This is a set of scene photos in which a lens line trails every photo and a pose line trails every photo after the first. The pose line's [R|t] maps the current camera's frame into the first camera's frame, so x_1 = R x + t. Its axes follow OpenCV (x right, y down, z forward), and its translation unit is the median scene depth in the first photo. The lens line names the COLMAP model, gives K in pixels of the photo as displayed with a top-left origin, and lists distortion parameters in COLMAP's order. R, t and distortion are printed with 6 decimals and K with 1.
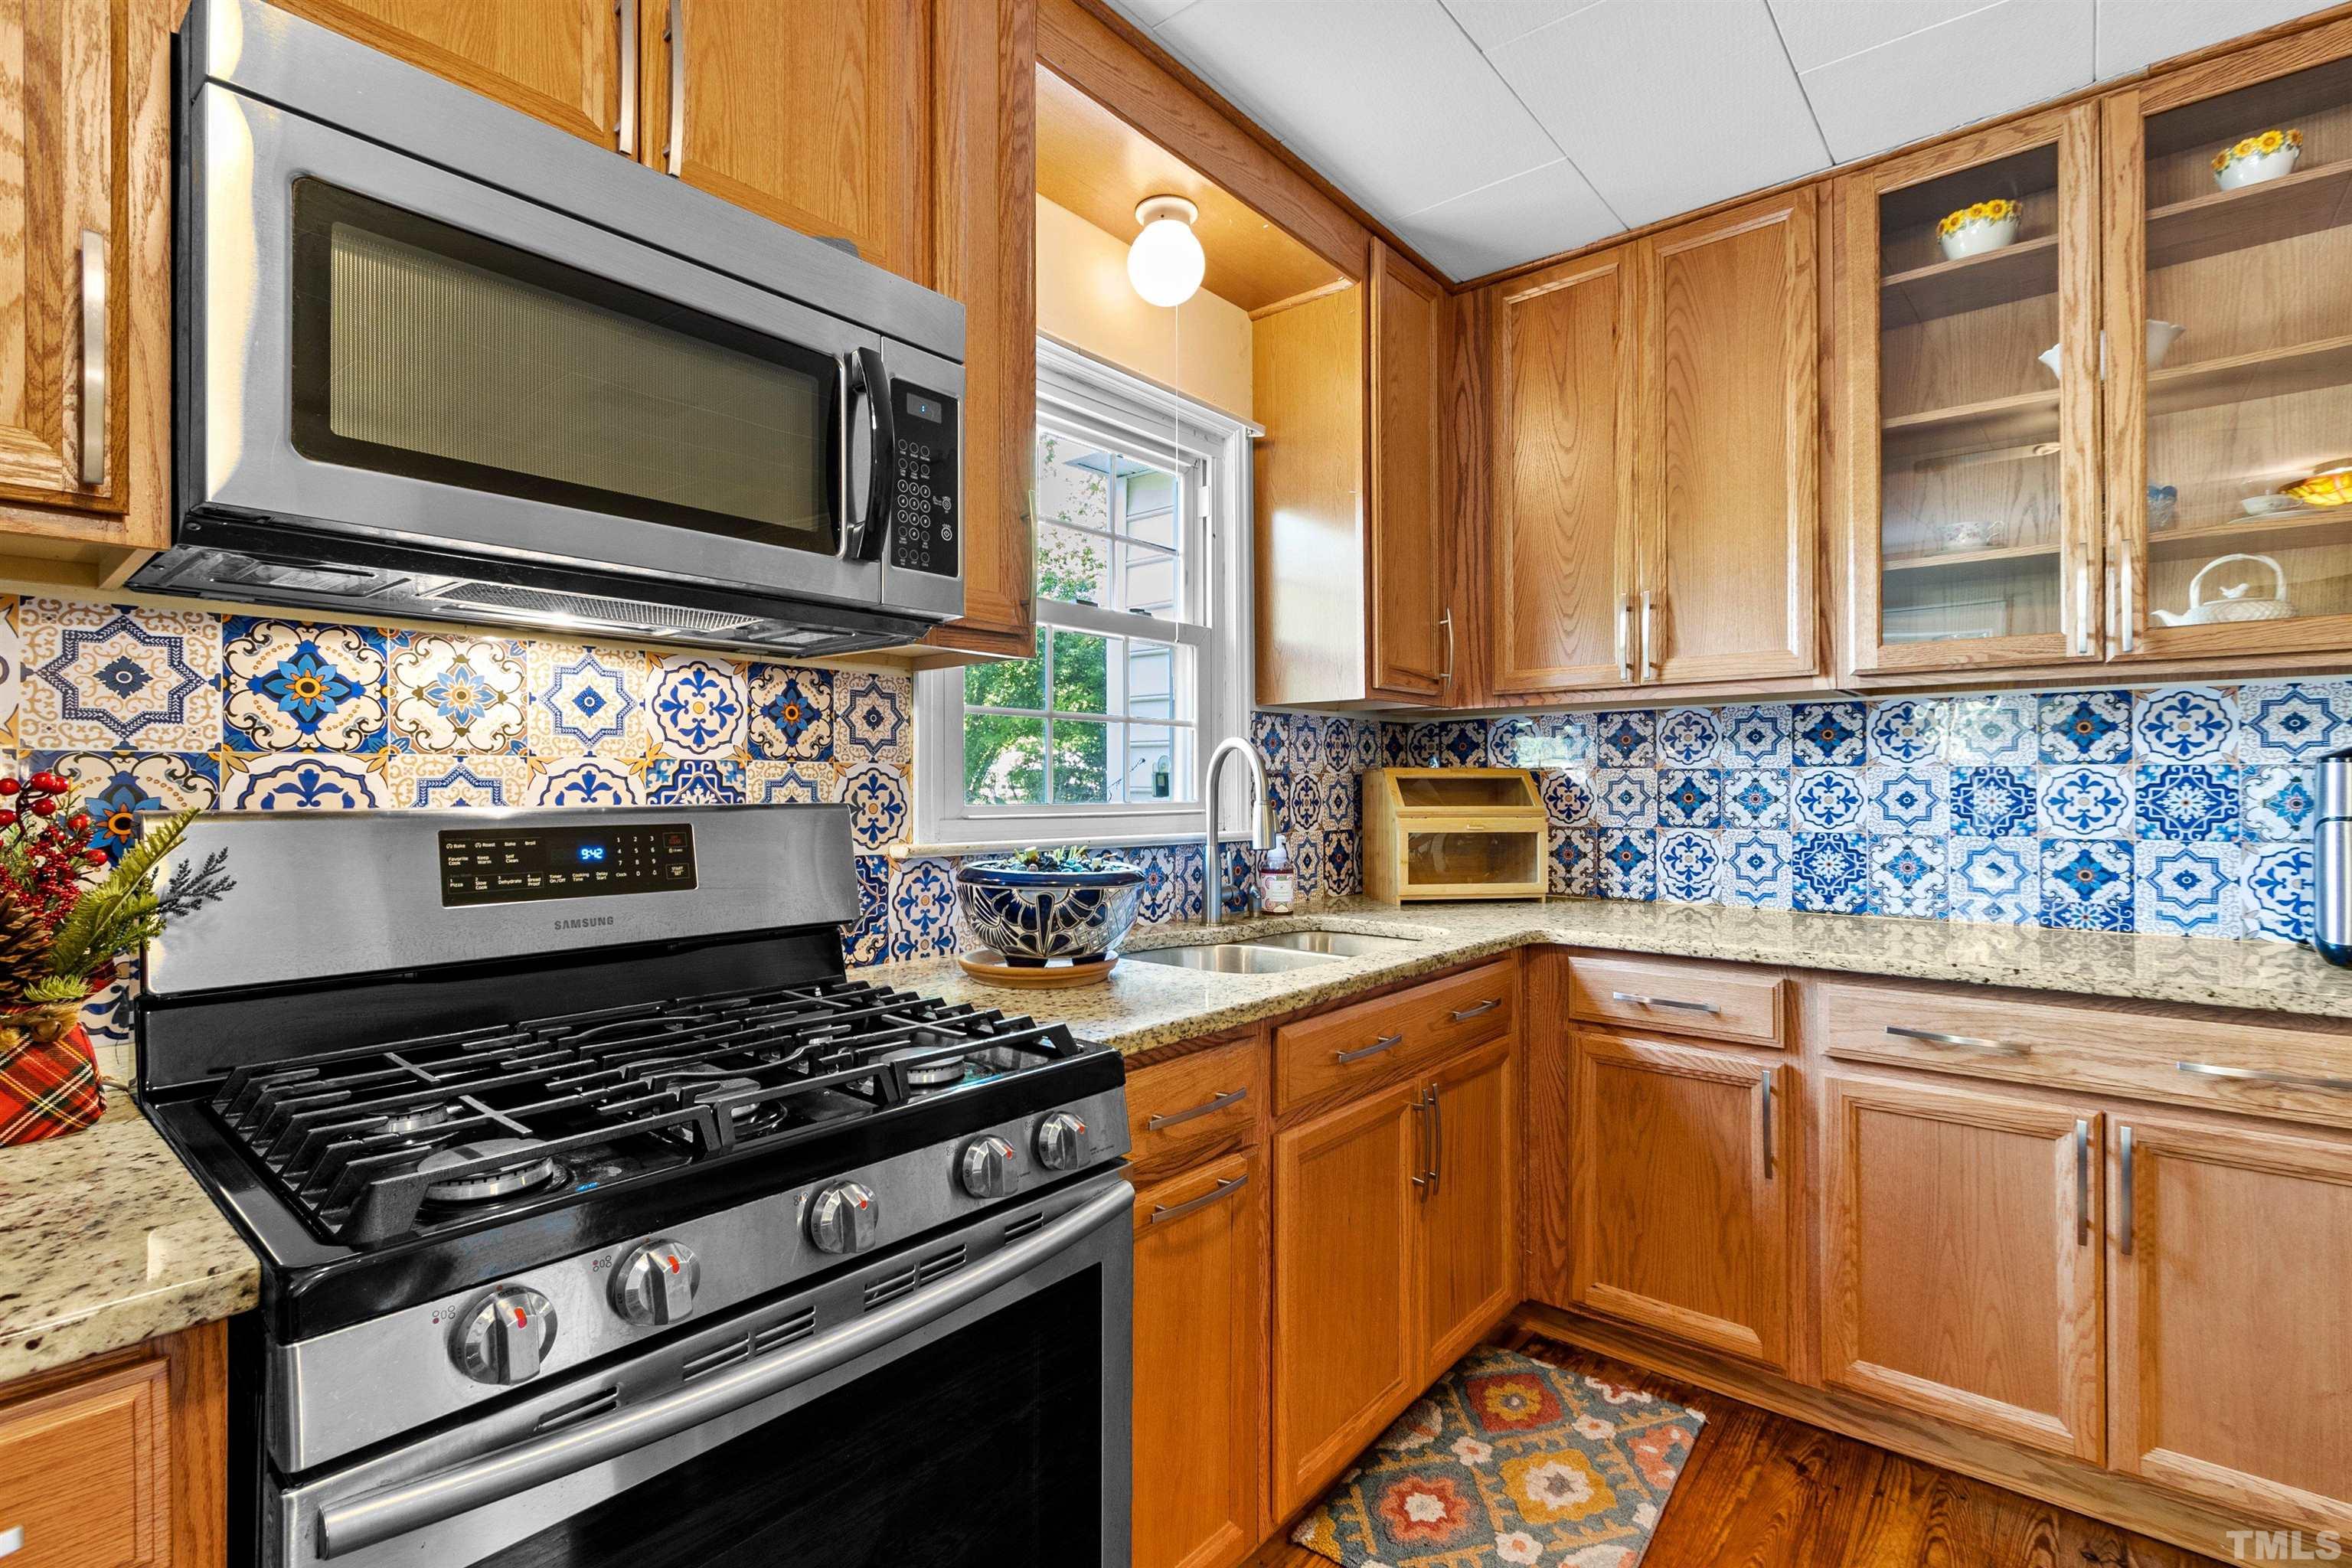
lens RADIAL K [[1091.1, 0, 1176.0], [0, 1091.1, 784.0], [0, 0, 1]] dist [0.001785, 0.000134]
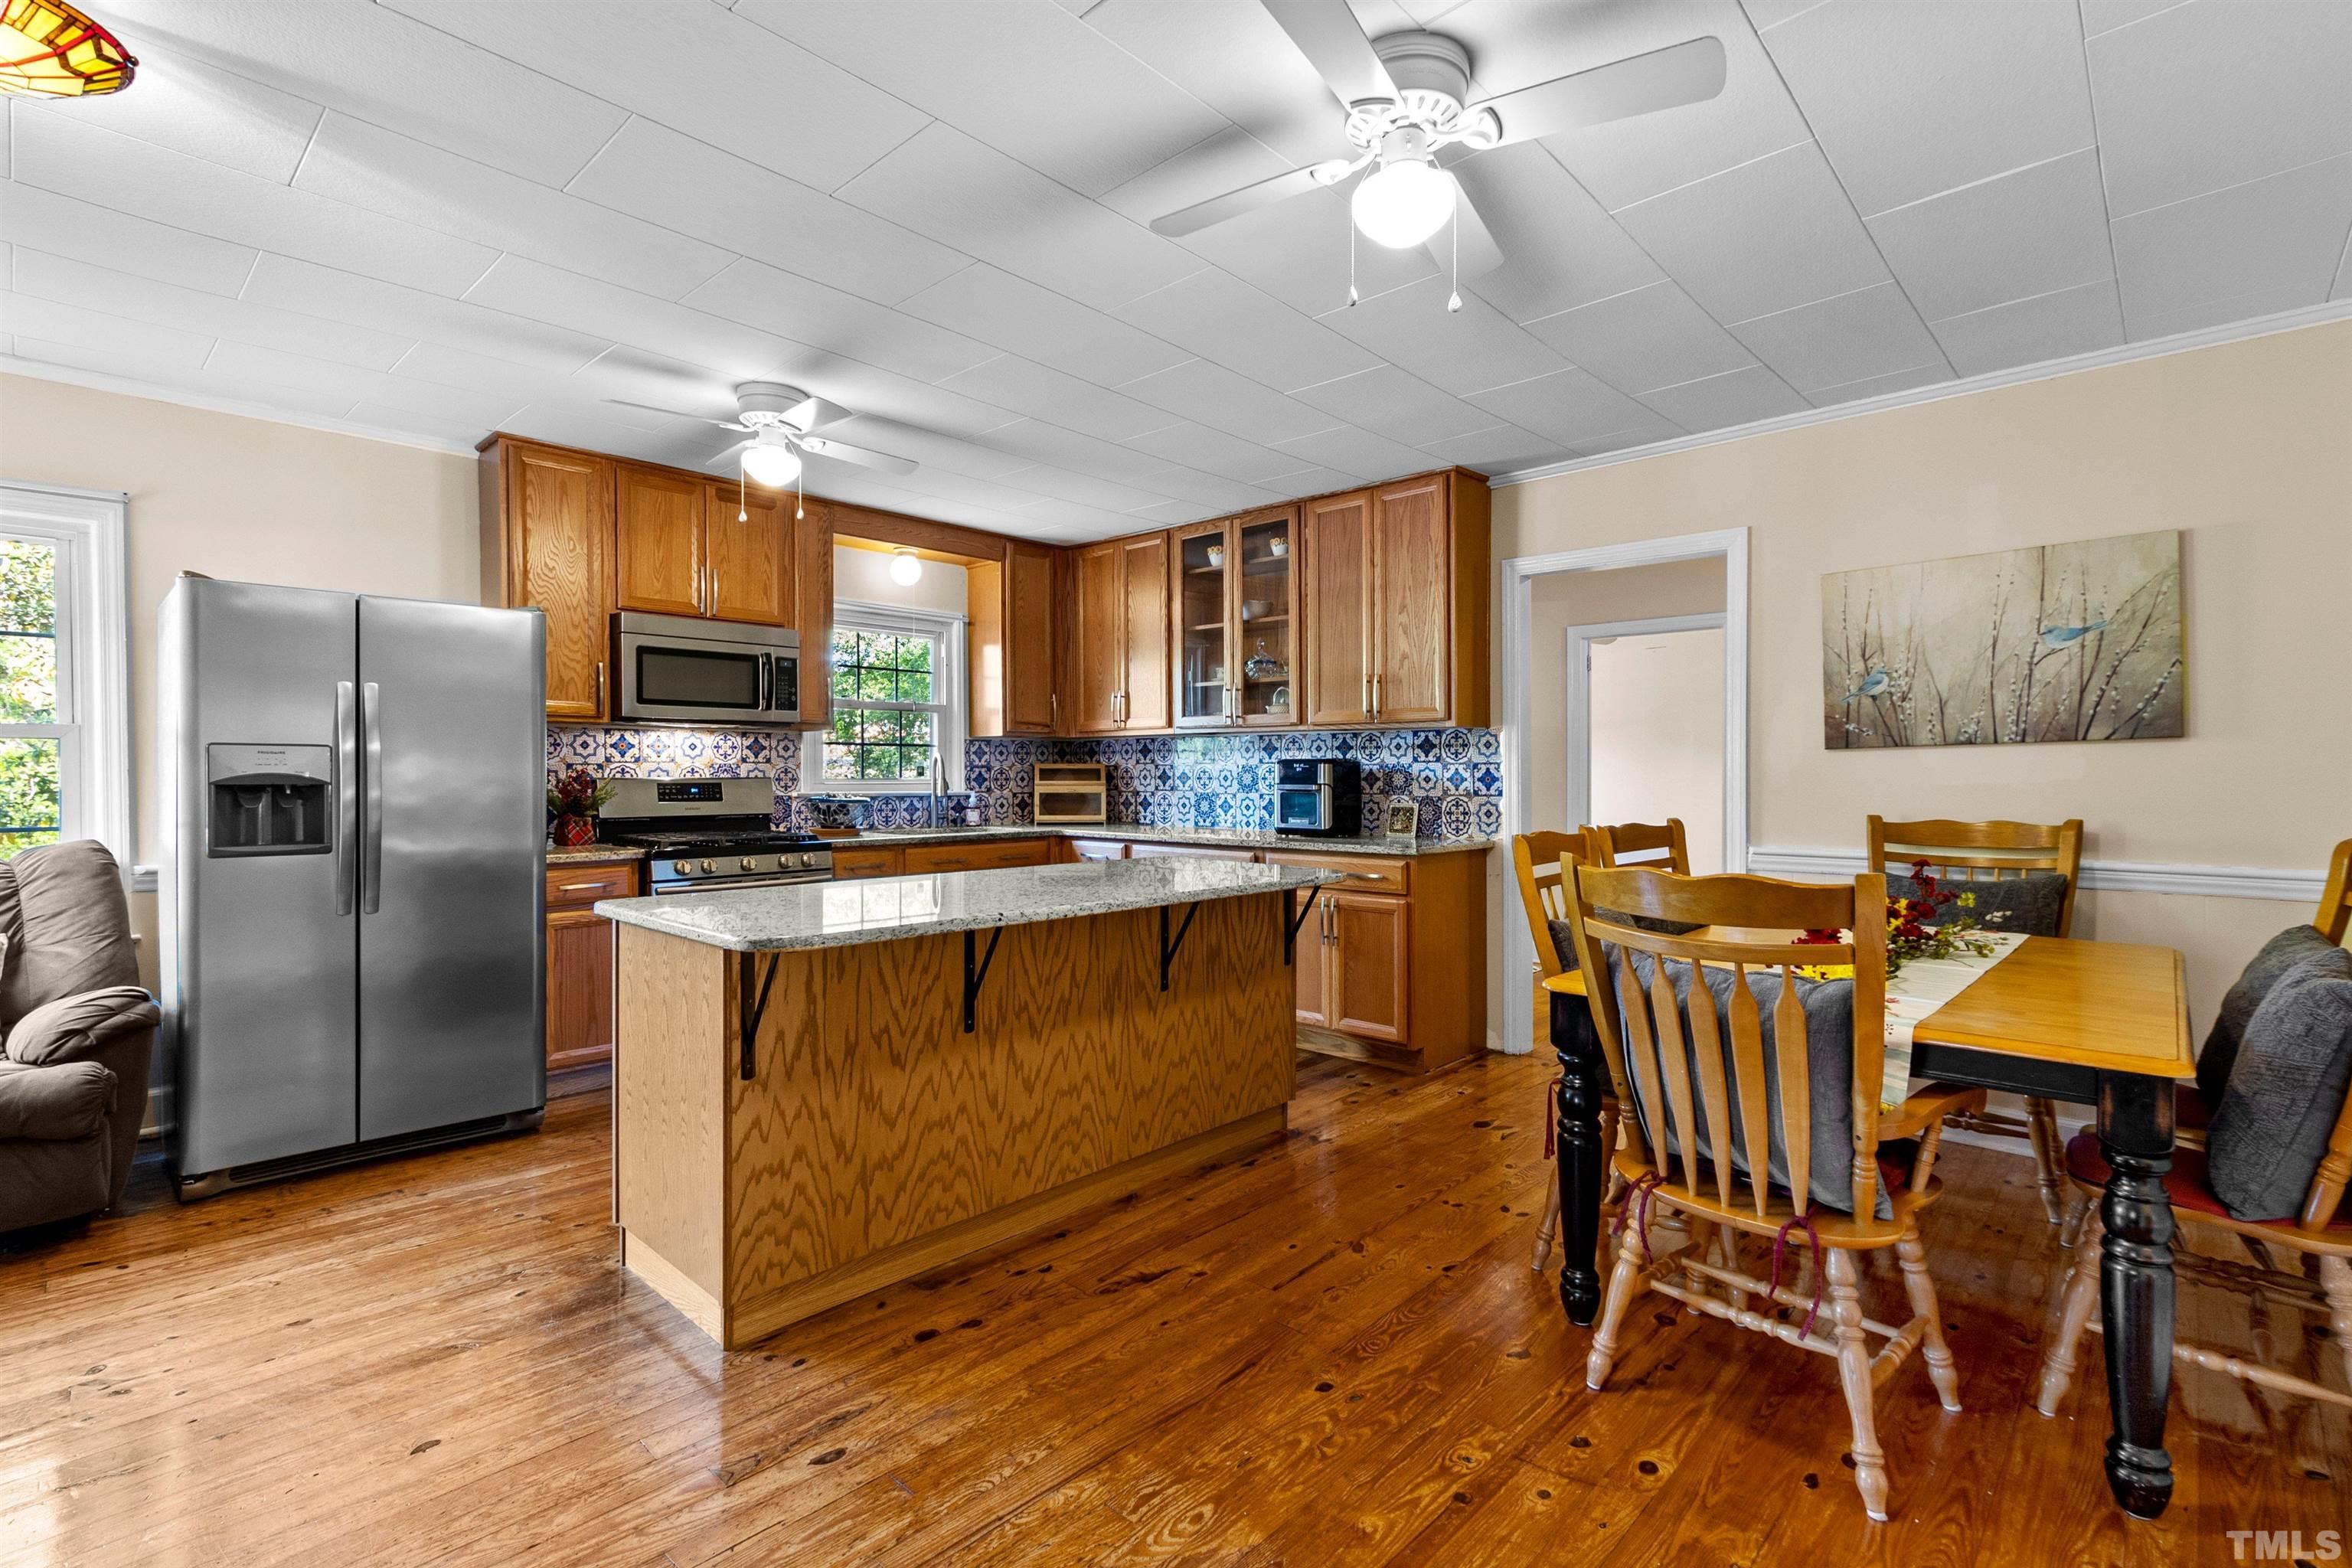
lens RADIAL K [[1091.1, 0, 1176.0], [0, 1091.1, 784.0], [0, 0, 1]] dist [0.001785, 0.000134]
pose [[0.998190, 0.002488, -0.060094, 0.936381], [-0.001647, 0.999900, 0.014040, -0.008056], [0.060123, -0.013916, 0.998094, -1.844302]]
